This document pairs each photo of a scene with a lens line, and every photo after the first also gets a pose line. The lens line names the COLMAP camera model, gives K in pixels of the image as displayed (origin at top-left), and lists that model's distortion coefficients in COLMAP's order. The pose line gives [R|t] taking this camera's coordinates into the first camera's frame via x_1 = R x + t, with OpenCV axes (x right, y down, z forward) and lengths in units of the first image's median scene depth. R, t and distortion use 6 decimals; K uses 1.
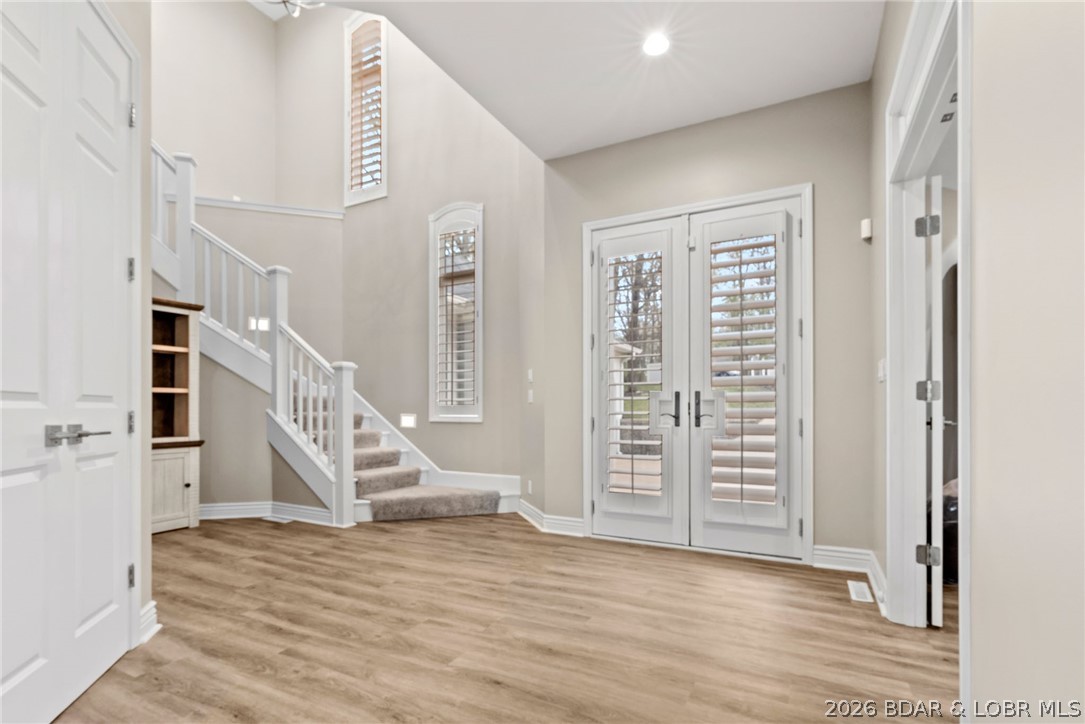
lens RADIAL K [[507.3, 0, 542.8], [0, 507.3, 394.1], [0, 0, 1]] dist [-0.002598, -0.000214]
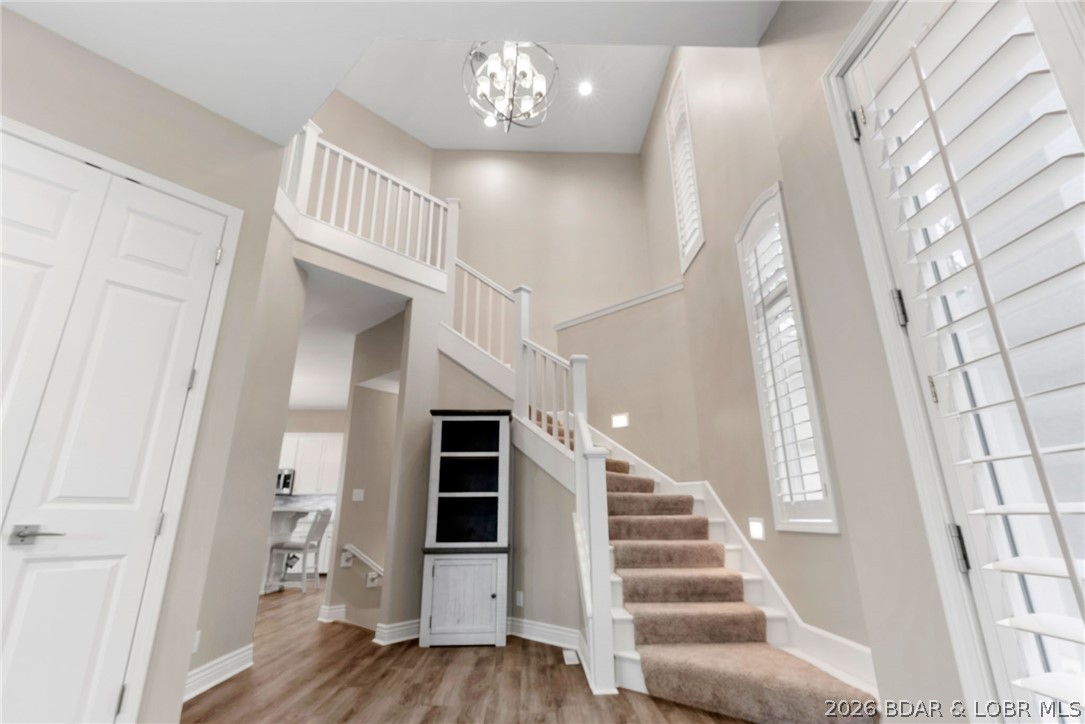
lens RADIAL K [[488.8, 0, 542.5], [0, 488.8, 362.0], [0, 0, 1]] dist [0.001061, 0.000193]
pose [[0.501431, -0.266827, -0.823025, 0.211144], [0.033370, 0.956513, -0.289773, 0.025250], [0.864554, 0.117837, 0.488529, 0.529816]]
